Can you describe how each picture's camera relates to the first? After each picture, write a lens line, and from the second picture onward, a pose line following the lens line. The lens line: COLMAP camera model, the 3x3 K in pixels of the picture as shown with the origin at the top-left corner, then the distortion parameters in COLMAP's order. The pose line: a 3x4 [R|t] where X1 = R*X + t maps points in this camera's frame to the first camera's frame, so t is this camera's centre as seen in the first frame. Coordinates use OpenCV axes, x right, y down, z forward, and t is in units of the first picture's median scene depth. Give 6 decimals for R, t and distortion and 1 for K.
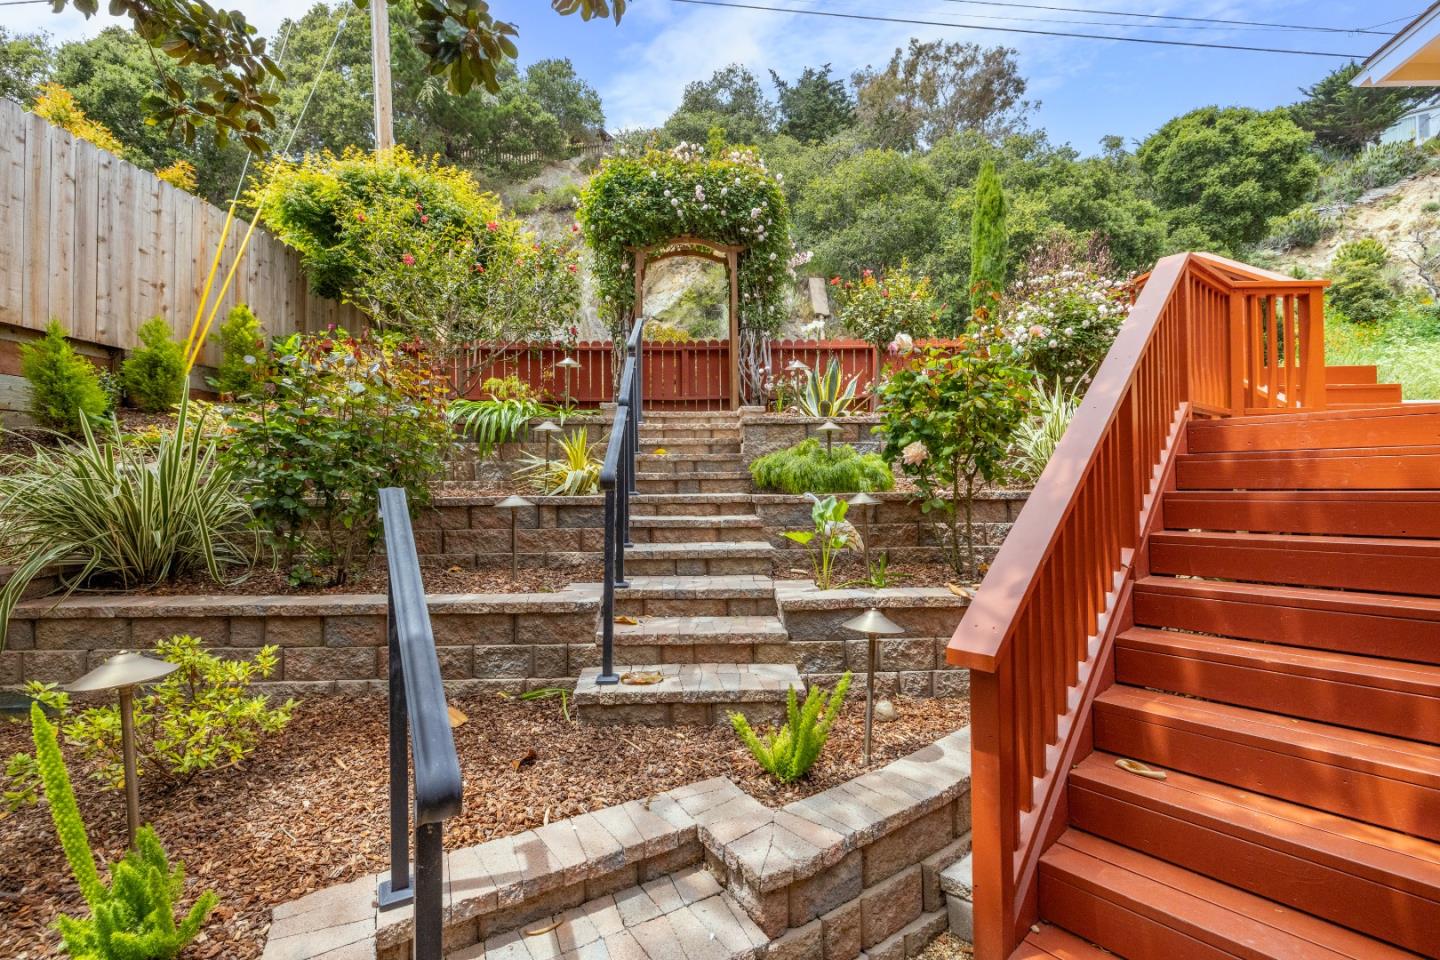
lens RADIAL K [[608.7, 0, 708.2], [0, 608.7, 489.0], [0, 0, 1]] dist [-0.001729, 0.001481]
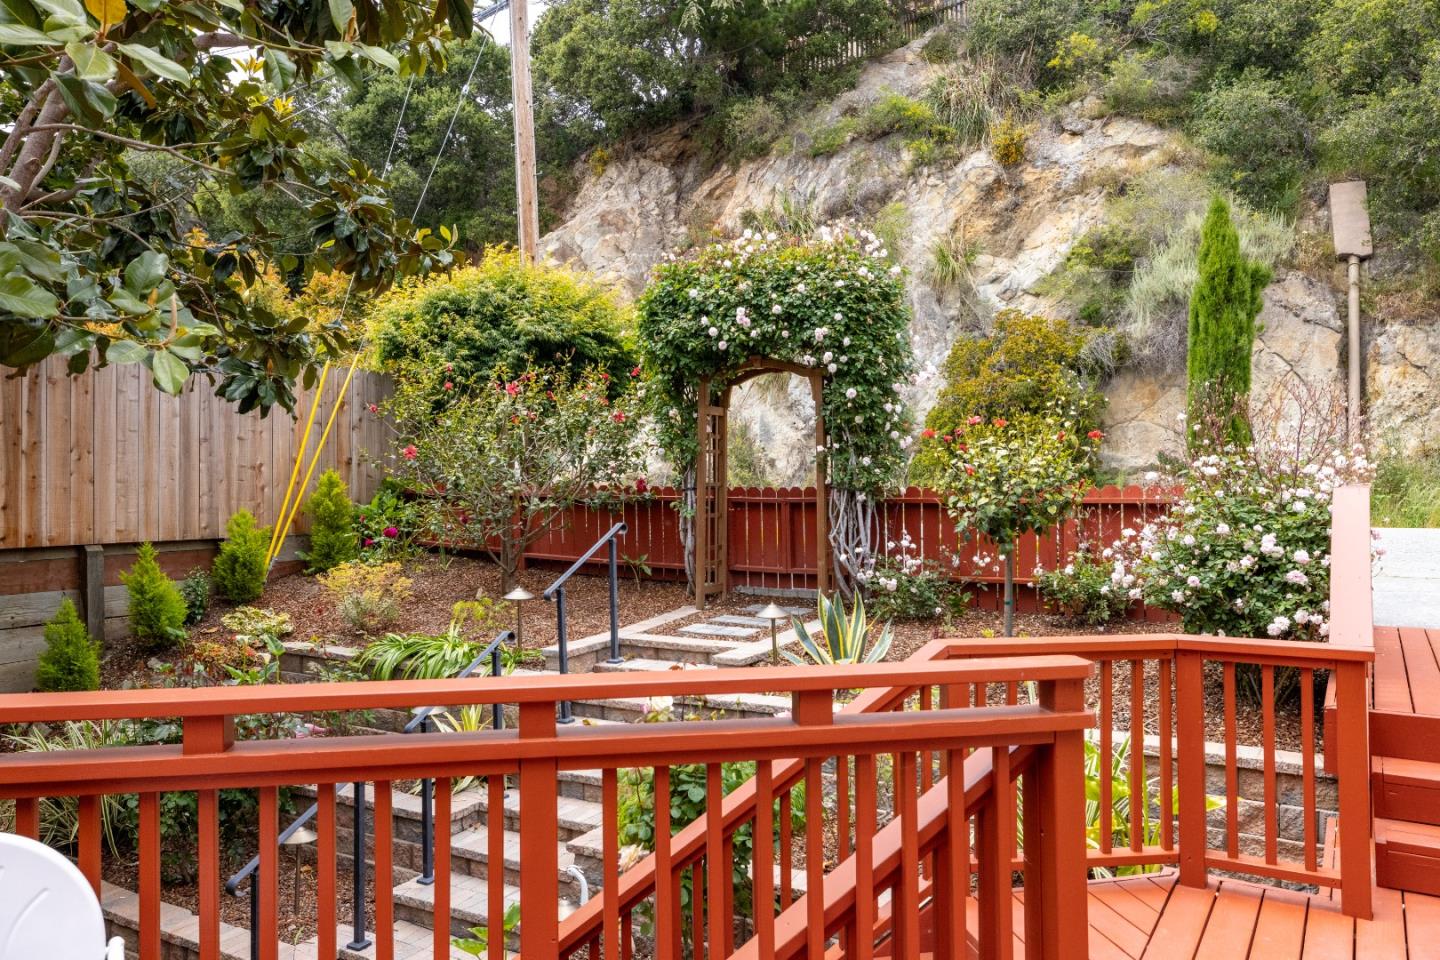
lens RADIAL K [[1026.2, 0, 706.8], [0, 1026.2, 487.7], [0, 0, 1]] dist [-0.006480, 0.003354]
pose [[0.852991, 0.001818, -0.521923, 0.767741], [-0.005883, 0.999964, -0.006131, -0.367192], [0.521893, 0.008300, 0.852971, -0.069130]]
